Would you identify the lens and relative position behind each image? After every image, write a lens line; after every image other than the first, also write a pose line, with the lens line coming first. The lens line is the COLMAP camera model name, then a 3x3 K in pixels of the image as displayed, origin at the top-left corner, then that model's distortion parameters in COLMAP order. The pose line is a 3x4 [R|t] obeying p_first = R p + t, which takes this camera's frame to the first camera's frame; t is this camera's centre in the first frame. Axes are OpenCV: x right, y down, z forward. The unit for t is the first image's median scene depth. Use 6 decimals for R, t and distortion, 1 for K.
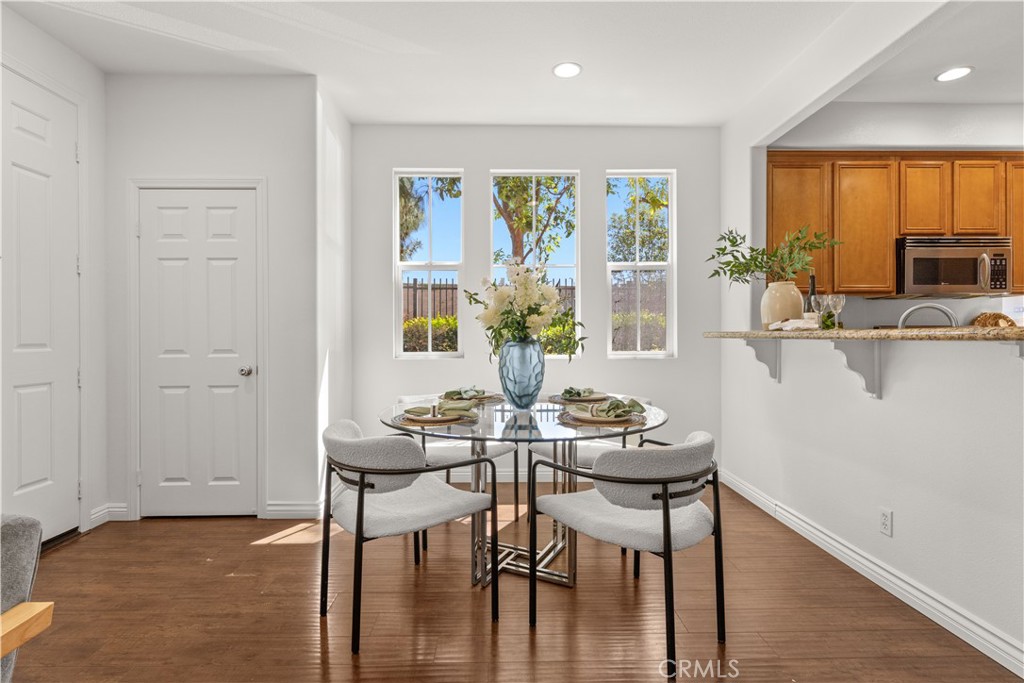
lens RADIAL K [[510.3, 0, 505.5], [0, 510.3, 337.5], [0, 0, 1]] dist [0.002946, -0.001281]
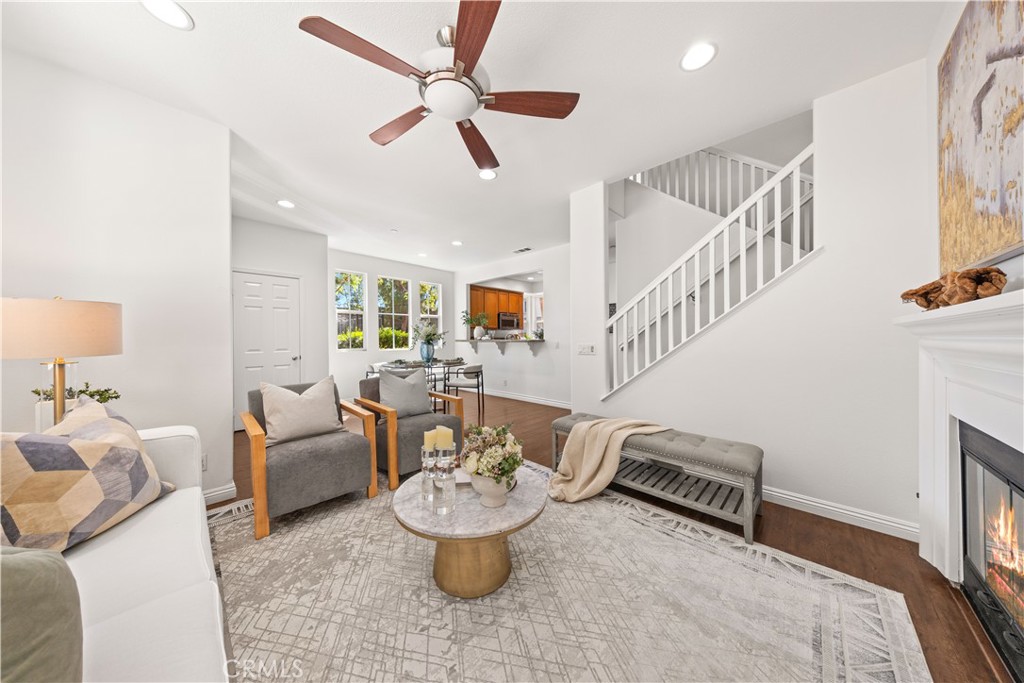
lens RADIAL K [[320.5, 0, 511.6], [0, 320.5, 340.7], [0, 0, 1]] dist [-0.000517, -0.000014]
pose [[0.700228, -0.006301, 0.713891, -0.827401], [0.006959, 0.999974, 0.002001, -0.007613], [-0.713885, 0.003567, 0.700254, -0.684096]]
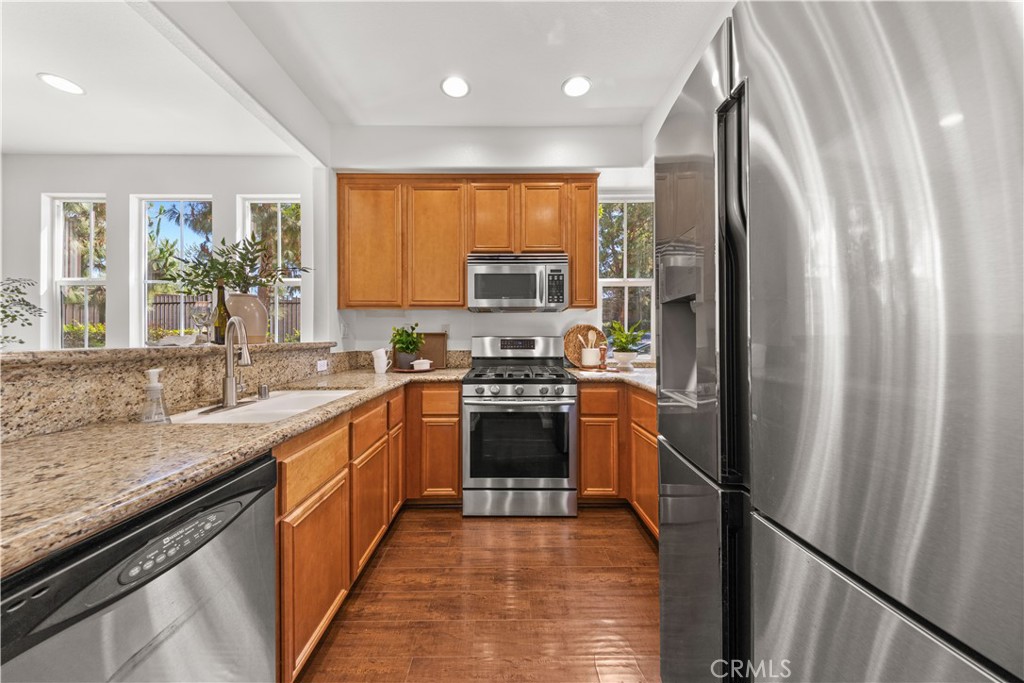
lens RADIAL K [[342.9, 0, 512.7], [0, 342.9, 336.9], [0, 0, 1]] dist [-0.000122, 0.000001]
pose [[0.999998, -0.001237, 0.001641, 0.864234], [0.001235, 0.999999, 0.000887, -0.024444], [-0.001642, -0.000885, 0.999998, 0.281884]]
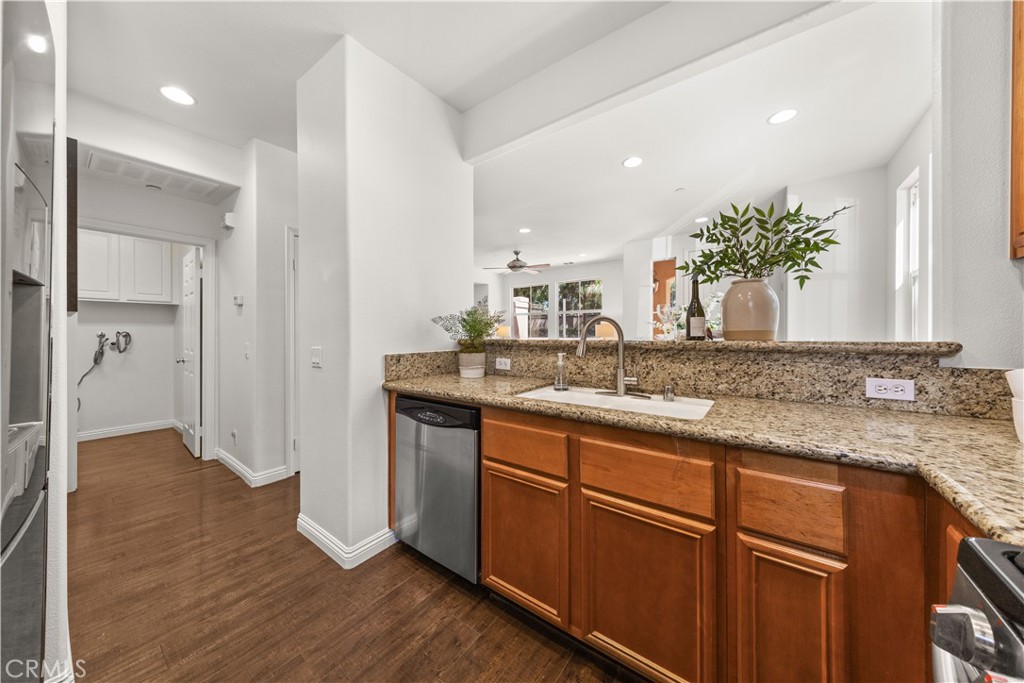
lens RADIAL K [[342.9, 0, 498.0], [0, 342.9, 334.1], [0, 0, 1]] dist [-0.000122, 0.000001]
pose [[-0.625113, 0.005804, -0.780513, 0.986183], [0.005643, 0.999980, 0.002916, -0.024962], [0.780514, -0.002582, -0.625133, 0.845079]]
